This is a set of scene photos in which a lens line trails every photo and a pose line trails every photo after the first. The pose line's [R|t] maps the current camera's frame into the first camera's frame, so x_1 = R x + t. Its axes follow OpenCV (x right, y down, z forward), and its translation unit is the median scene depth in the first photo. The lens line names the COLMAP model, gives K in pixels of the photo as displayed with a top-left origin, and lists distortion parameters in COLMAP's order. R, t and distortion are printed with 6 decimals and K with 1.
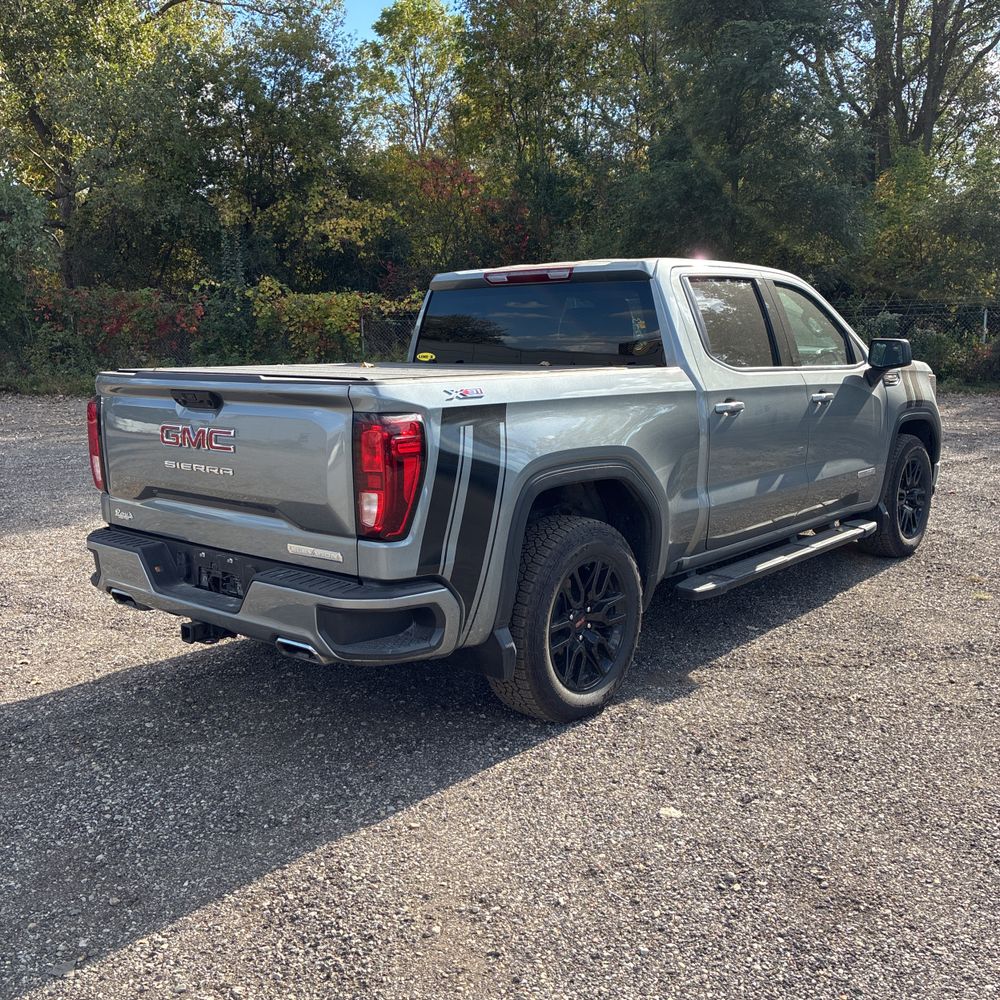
lens RADIAL K [[1021.4, 0, 497.5], [0, 1021.4, 498.5], [0, 0, 1]] dist [0.020942, 0.002649]
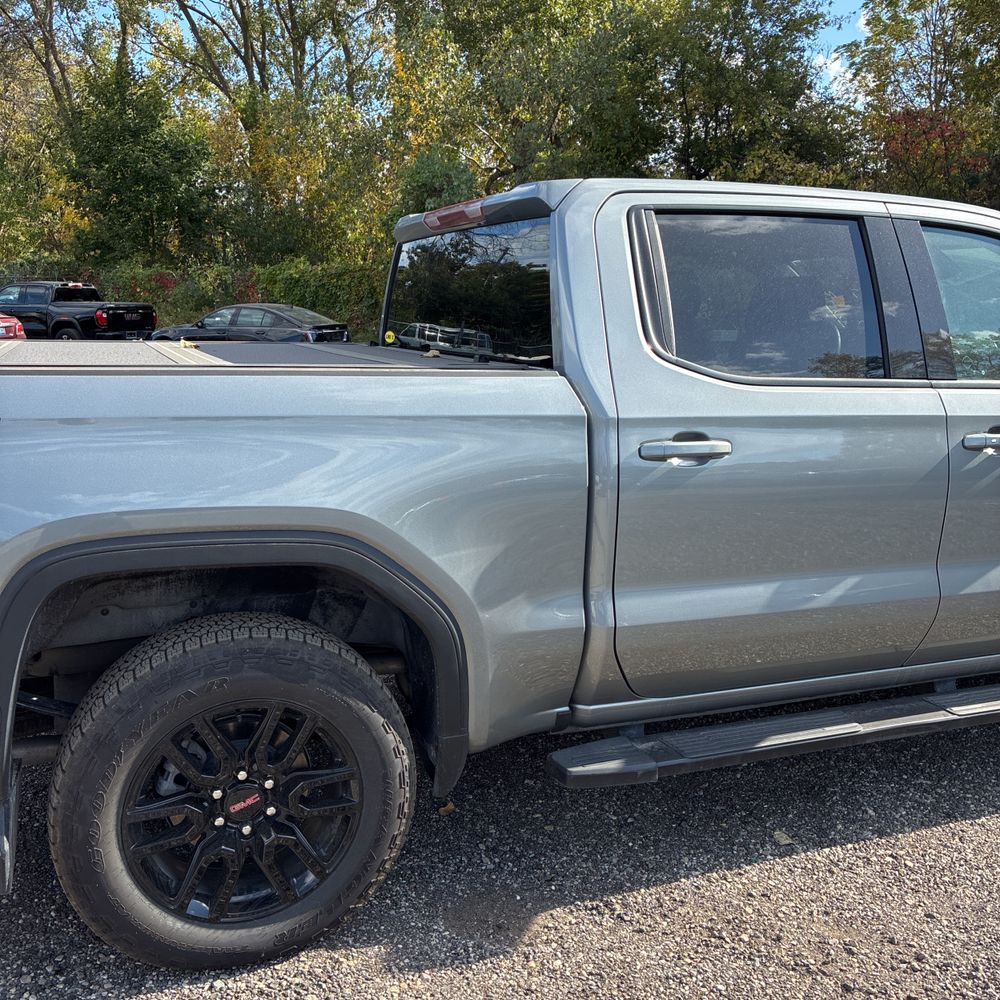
lens RADIAL K [[1013.9, 0, 480.8], [0, 1013.9, 498.6], [0, 0, 1]] dist [0.032071, -0.014795]
pose [[0.879724, 0.110396, -0.462491, 0.375500], [-0.099921, 0.993877, 0.047173, -0.076262], [0.464867, 0.004713, 0.885368, 0.461540]]
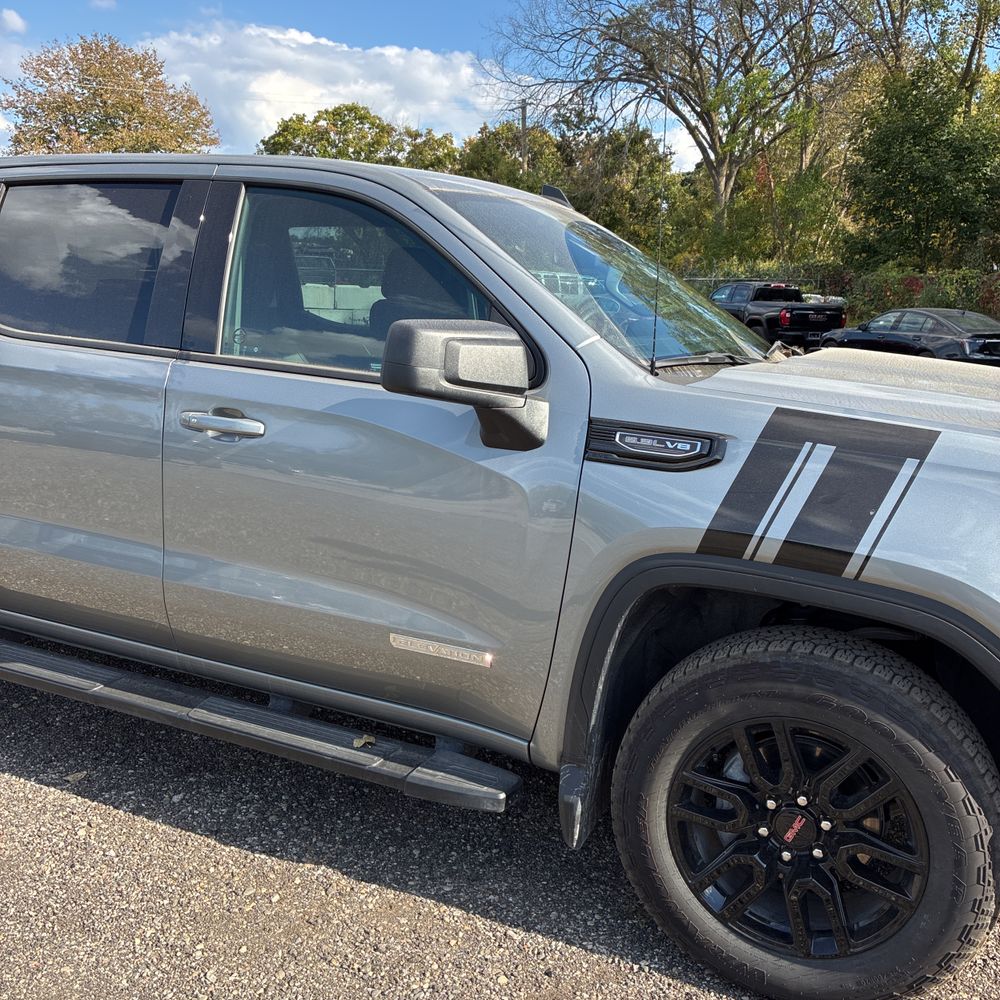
lens RADIAL K [[1018.5, 0, 494.1], [0, 1018.5, 497.9], [0, 0, 1]] dist [0.038188, -0.024957]
pose [[0.281831, 0.217646, -0.934453, 0.916899], [-0.205780, 0.964980, 0.162693, -0.192385], [0.937137, 0.146439, 0.316748, 1.109528]]
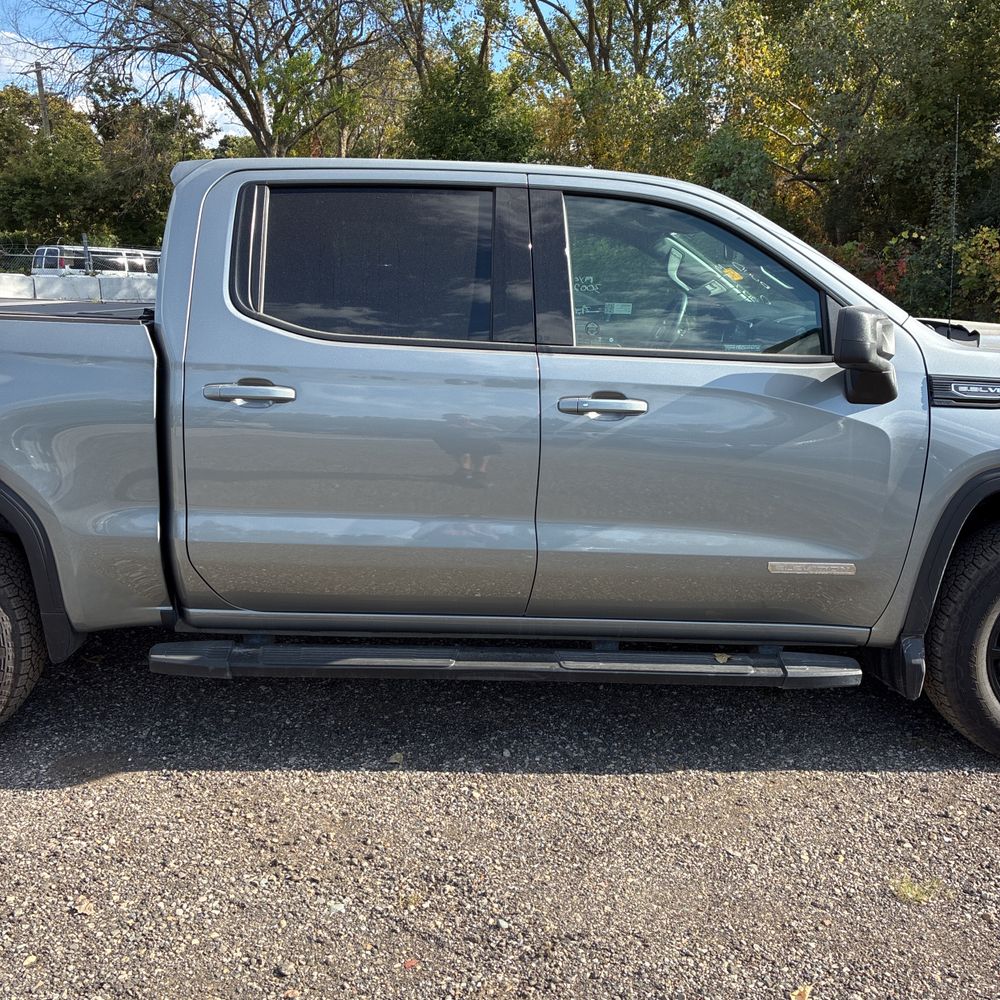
lens RADIAL K [[1021.4, 0, 497.5], [0, 1021.4, 498.5], [0, 0, 1]] dist [0.020942, 0.002649]
pose [[0.674564, 0.178719, -0.716256, 0.772430], [-0.152305, 0.983071, 0.101854, -0.110037], [0.722334, 0.040382, 0.690364, 0.666400]]
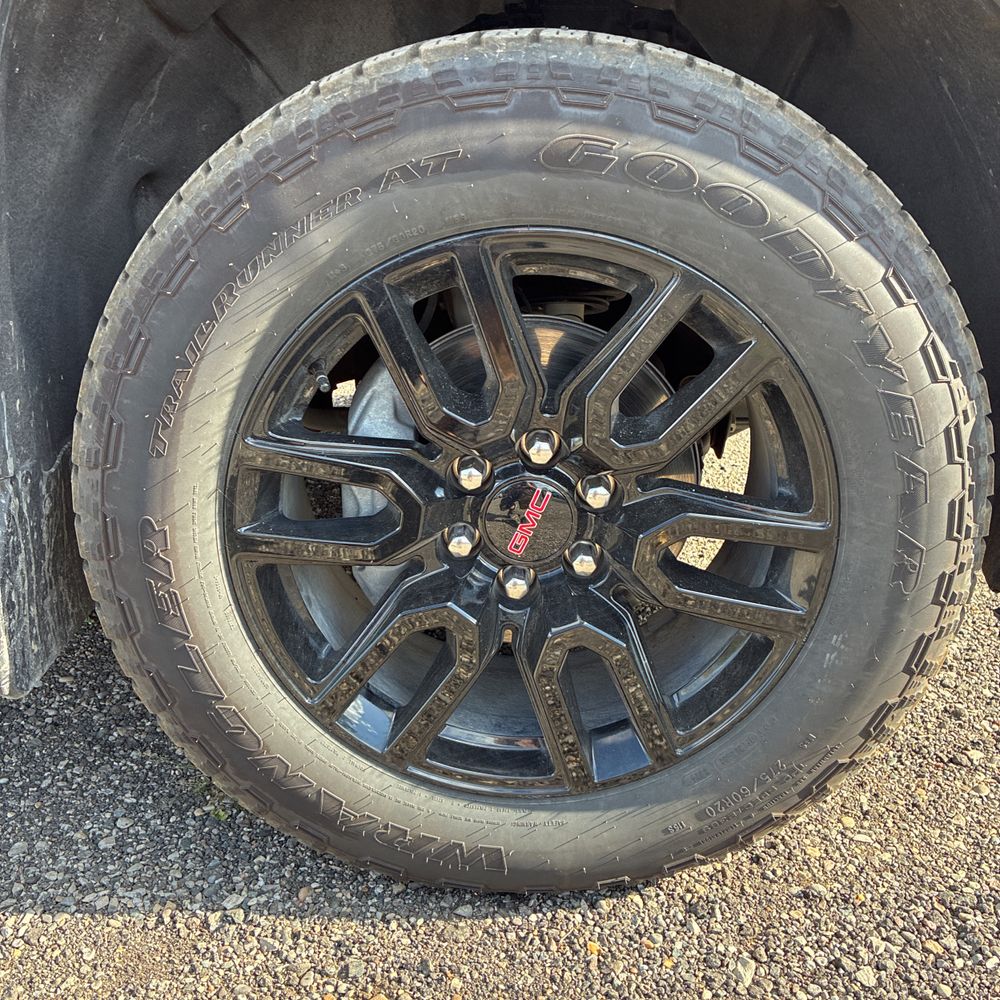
lens RADIAL K [[1021.4, 0, 497.5], [0, 1021.4, 498.5], [0, 0, 1]] dist [0.020942, 0.002649]
pose [[0.649556, 0.287412, -0.703897, 0.689652], [-0.140369, 0.955216, 0.260497, -0.056516], [0.747244, -0.070402, 0.660810, 1.270167]]
